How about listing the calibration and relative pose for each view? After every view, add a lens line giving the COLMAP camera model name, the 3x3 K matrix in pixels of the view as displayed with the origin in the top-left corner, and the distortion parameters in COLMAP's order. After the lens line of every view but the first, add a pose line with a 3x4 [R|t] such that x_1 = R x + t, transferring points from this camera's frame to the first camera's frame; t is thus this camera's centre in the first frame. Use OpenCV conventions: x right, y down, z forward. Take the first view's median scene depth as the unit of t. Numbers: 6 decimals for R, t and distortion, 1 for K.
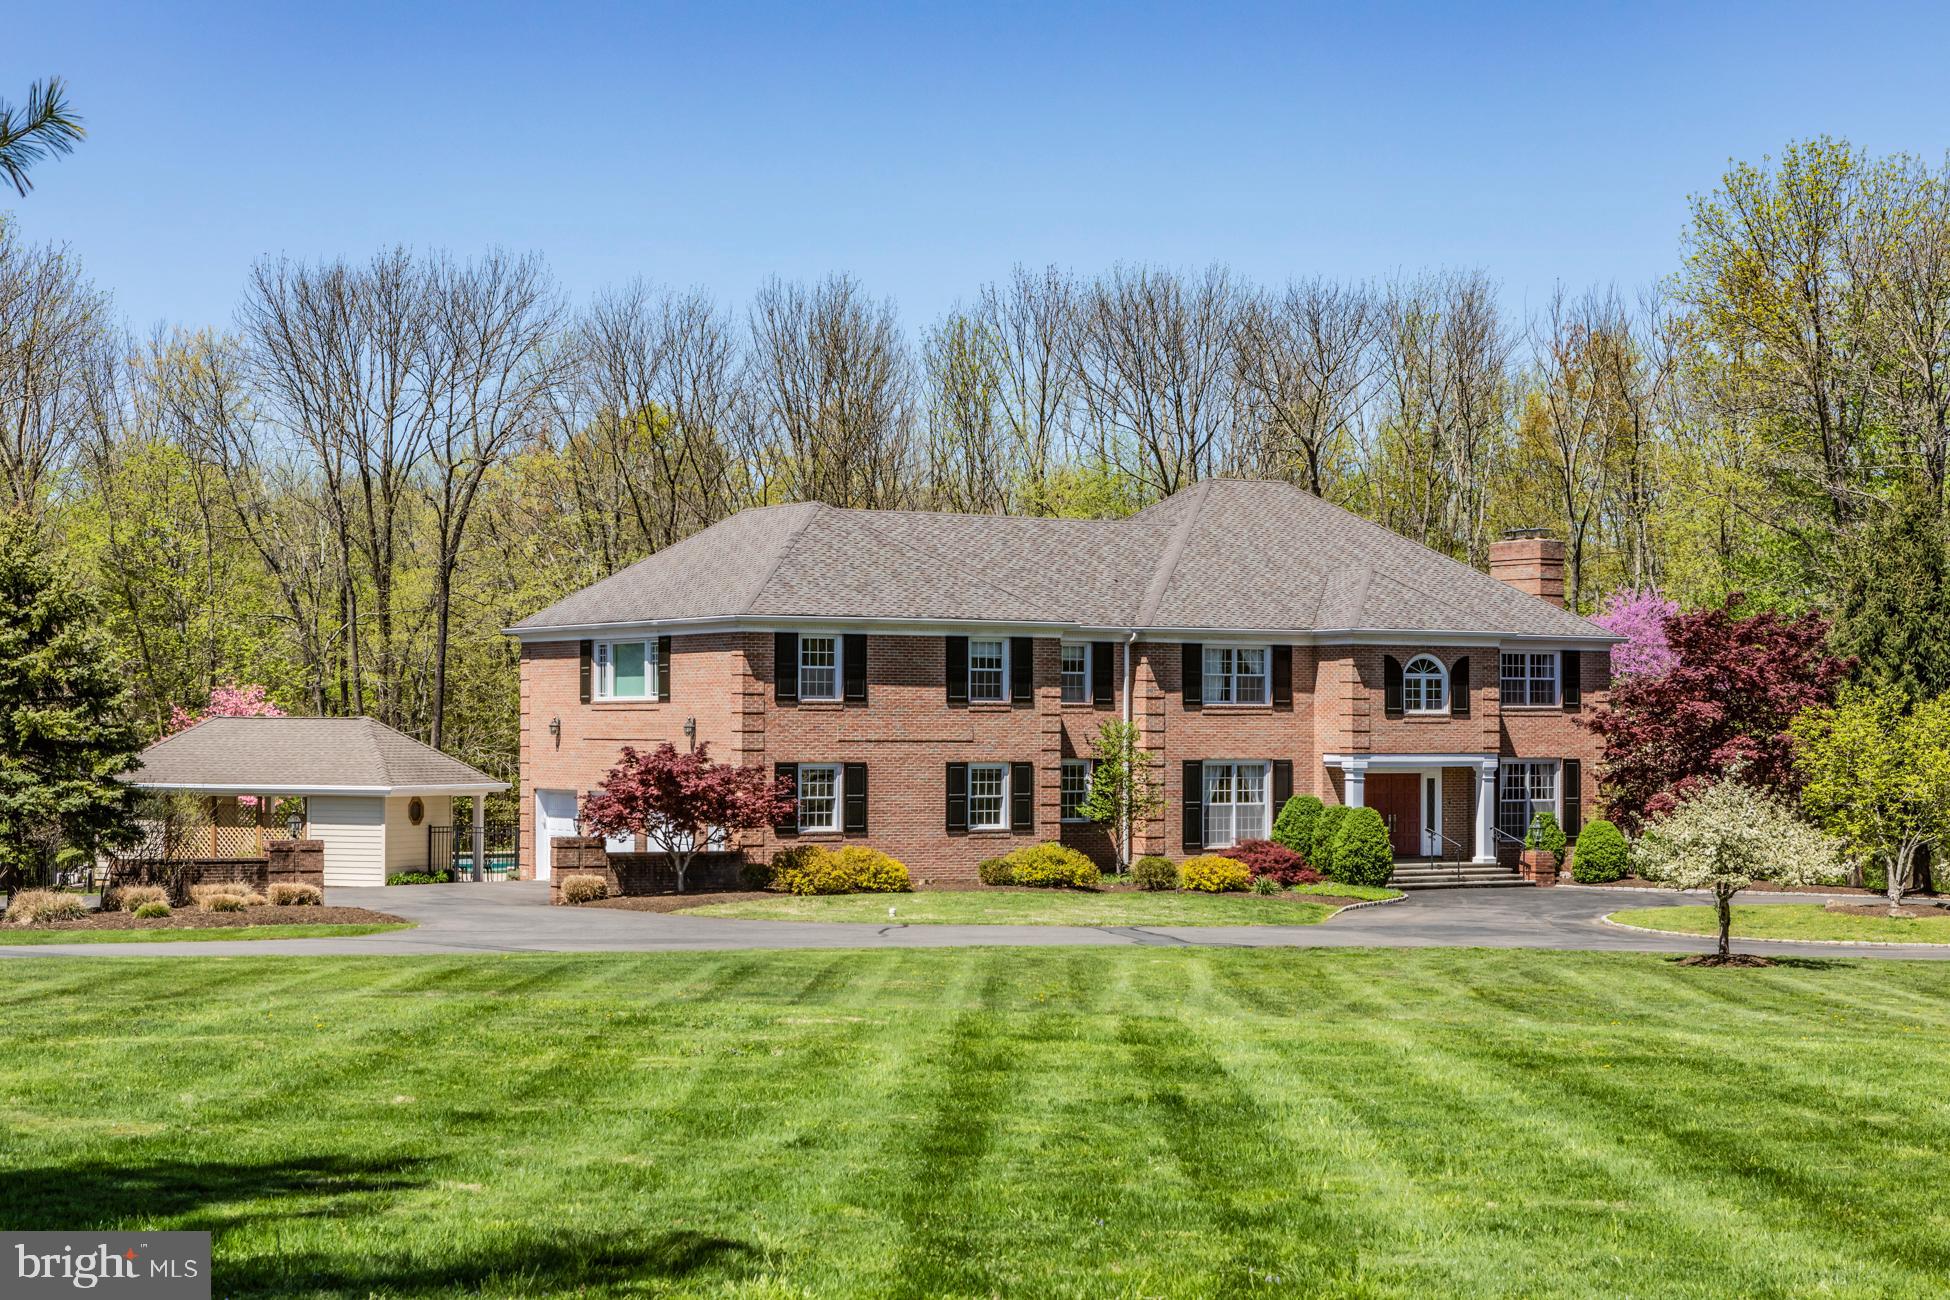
lens RADIAL K [[3602.8, 0, 976.6], [0, 3602.8, 654.3], [0, 0, 1]] dist [0.092052, 0.000000]
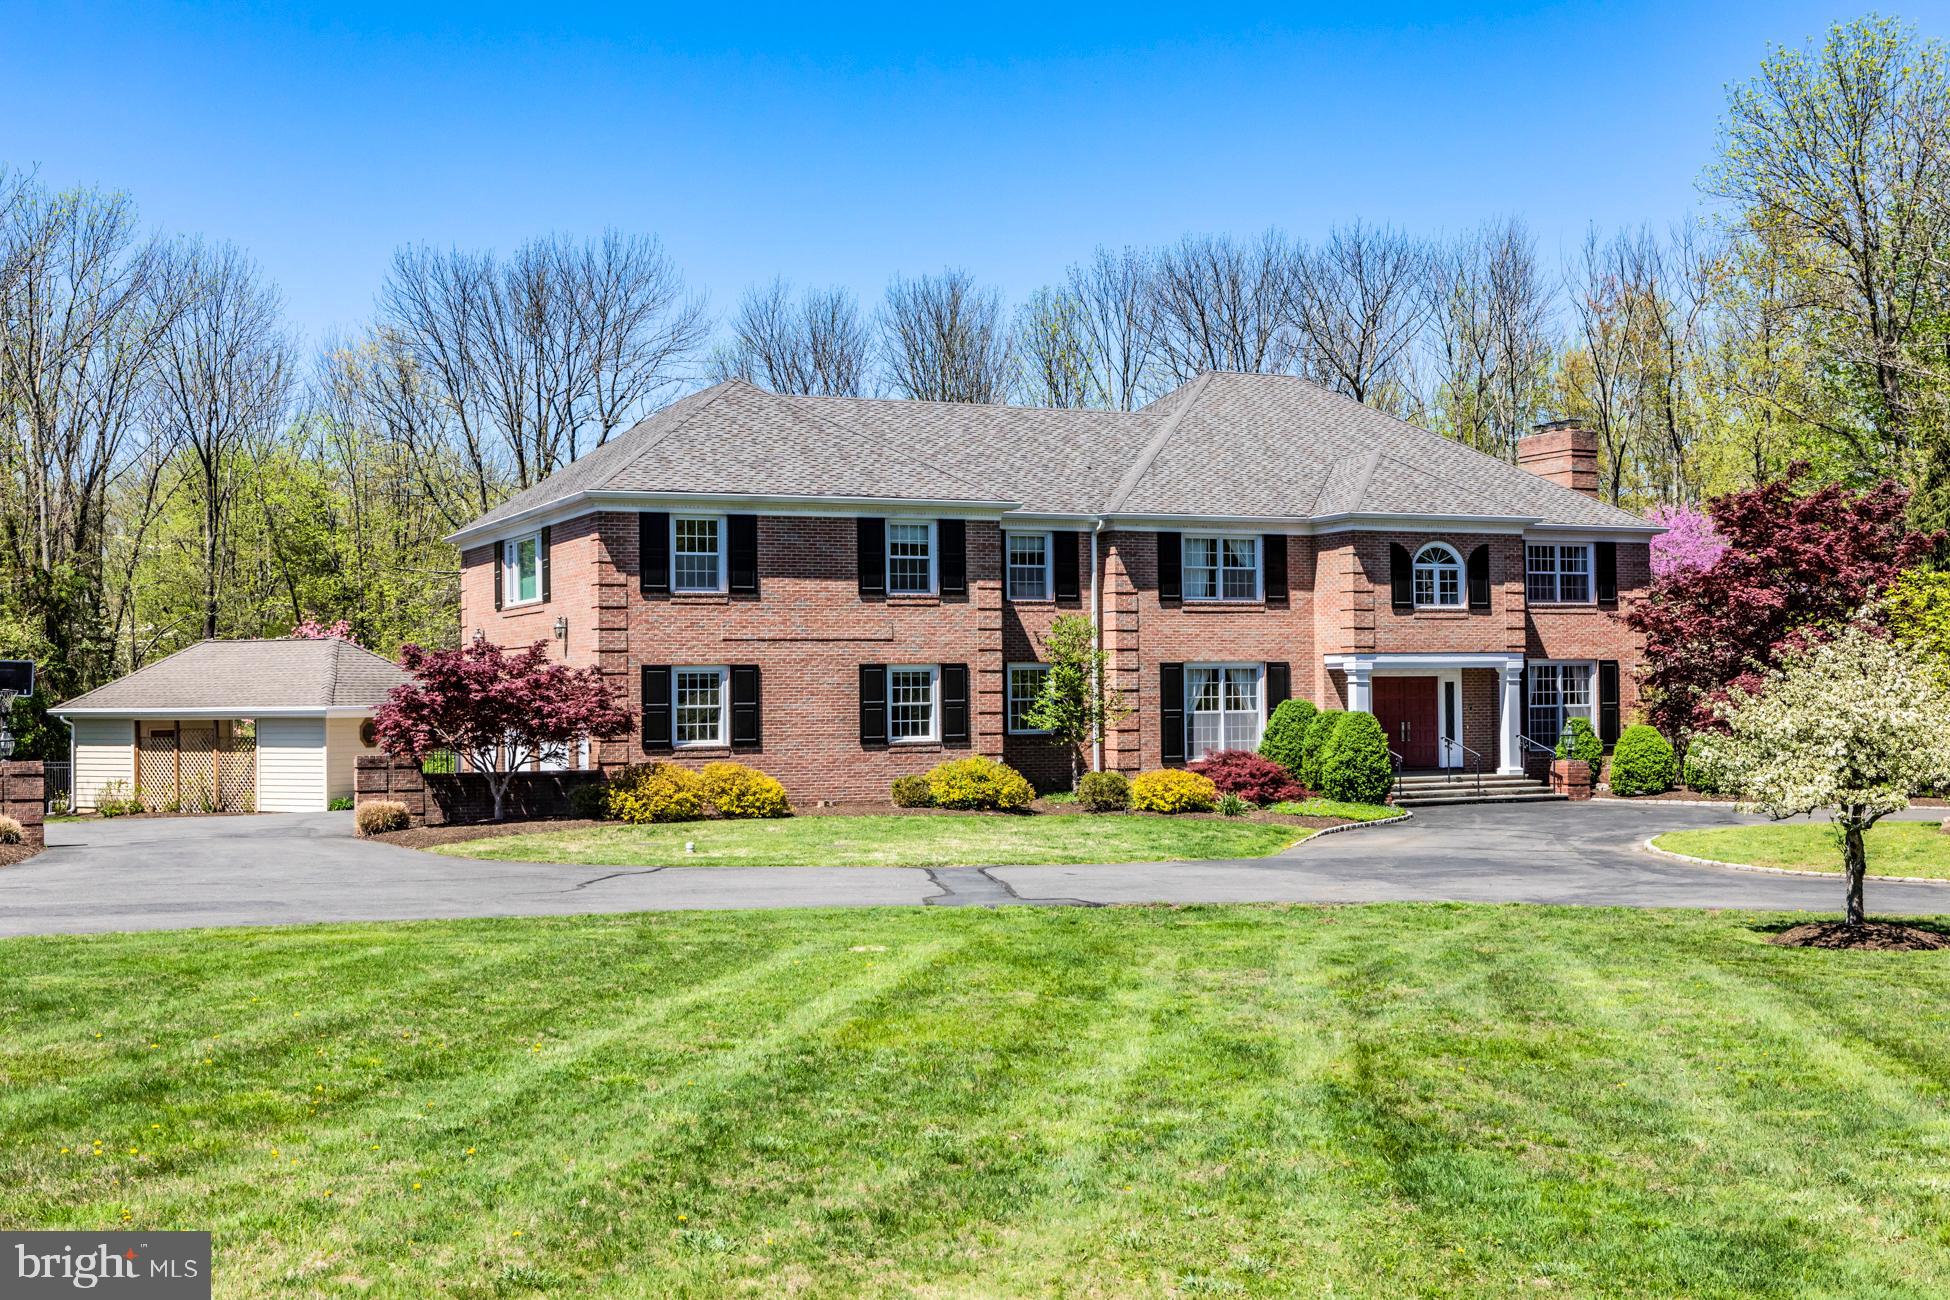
lens RADIAL K [[2294.6, 0, 971.3], [0, 2294.6, 645.4], [0, 0, 1]] dist [0.035034, 0.000000]
pose [[0.993488, -0.017136, -0.112645, 0.075372], [0.017055, 0.999853, -0.001683, 0.025314], [0.112657, -0.000249, 0.993634, 0.433264]]
